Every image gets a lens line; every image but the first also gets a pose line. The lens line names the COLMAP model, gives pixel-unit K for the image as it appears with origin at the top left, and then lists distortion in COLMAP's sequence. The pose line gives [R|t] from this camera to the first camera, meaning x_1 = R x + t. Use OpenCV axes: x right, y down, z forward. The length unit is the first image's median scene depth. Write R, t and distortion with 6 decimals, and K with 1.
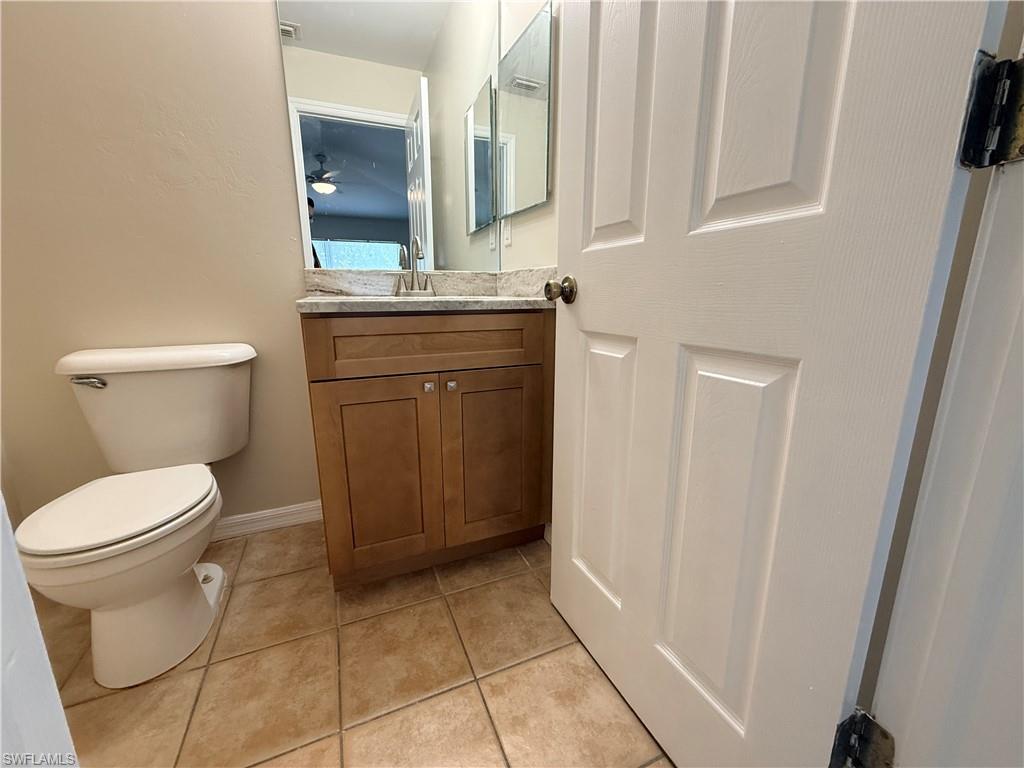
lens RADIAL K [[410.4, 0, 508.1], [0, 410.4, 383.2], [0, 0, 1]] dist [-0.000436, 0.000445]
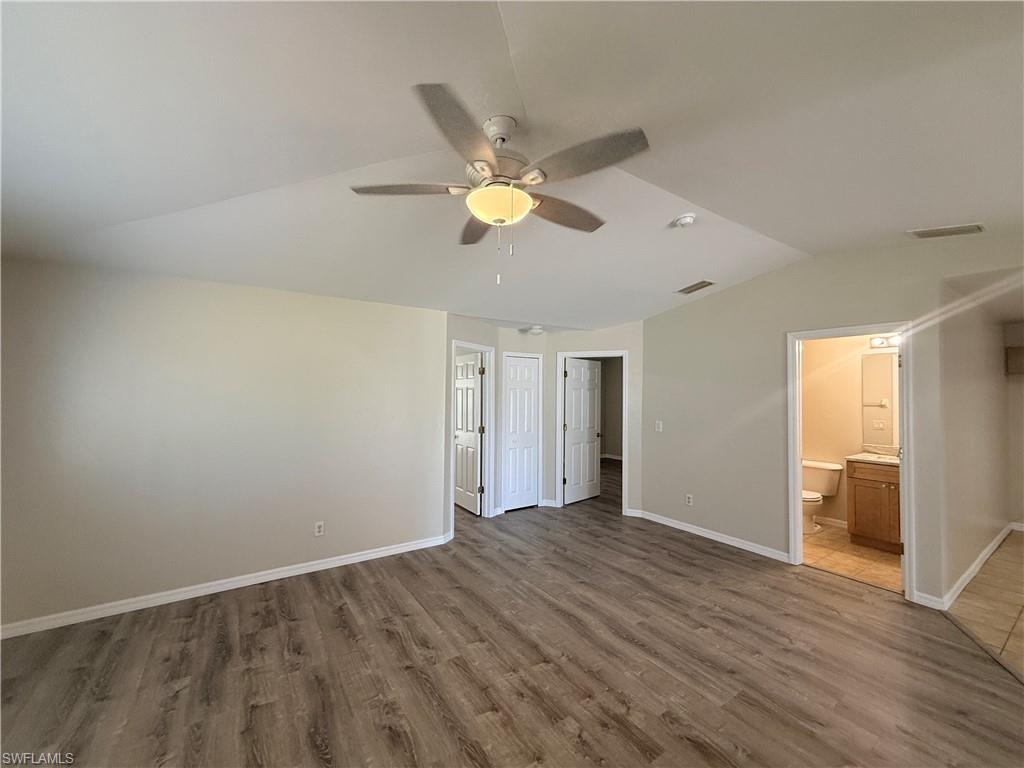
lens RADIAL K [[410.4, 0, 508.1], [0, 410.4, 383.2], [0, 0, 1]] dist [-0.000436, 0.000445]
pose [[0.189410, -0.018740, -0.981719, 2.656459], [-0.219924, 0.973607, -0.061016, 0.072079], [0.956952, 0.227461, 0.180290, -2.903755]]
